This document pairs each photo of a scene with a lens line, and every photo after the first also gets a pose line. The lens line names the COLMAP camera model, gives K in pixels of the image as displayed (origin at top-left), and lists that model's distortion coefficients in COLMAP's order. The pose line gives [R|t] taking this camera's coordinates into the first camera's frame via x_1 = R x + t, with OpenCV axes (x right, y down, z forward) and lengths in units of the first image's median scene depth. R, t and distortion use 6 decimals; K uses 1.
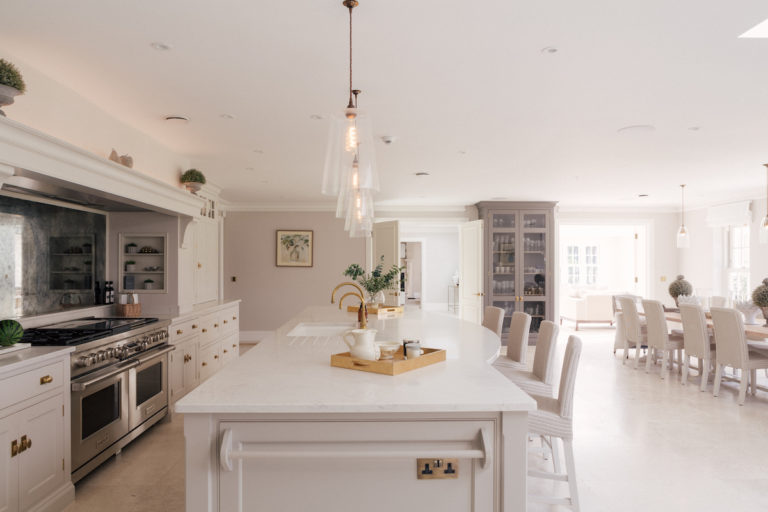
lens RADIAL K [[531.2, 0, 384.0], [0, 531.2, 256.0], [0, 0, 1]] dist [-0.003999, -0.002536]
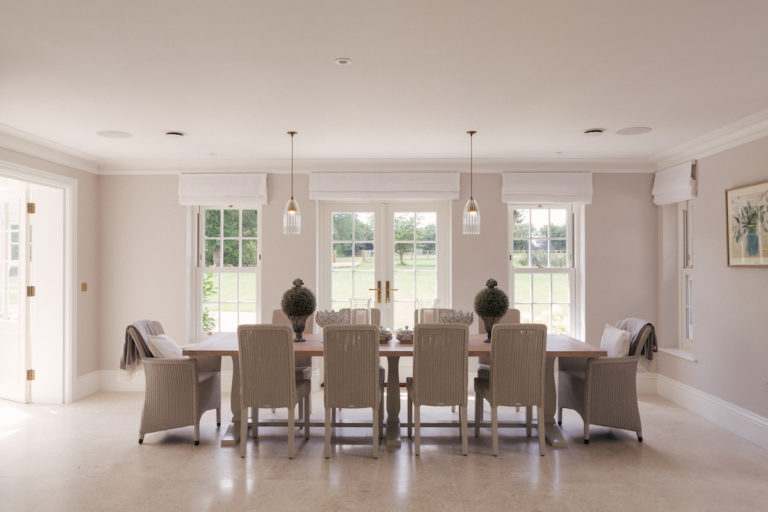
lens RADIAL K [[539.5, 0, 384.0], [0, 539.5, 256.0], [0, 0, 1]] dist [-0.002490, -0.000799]
pose [[0.063701, 0.000645, 0.997969, -0.051870], [-0.013566, 0.999908, 0.000220, 0.008263], [-0.997877, -0.013552, 0.063704, 0.855909]]
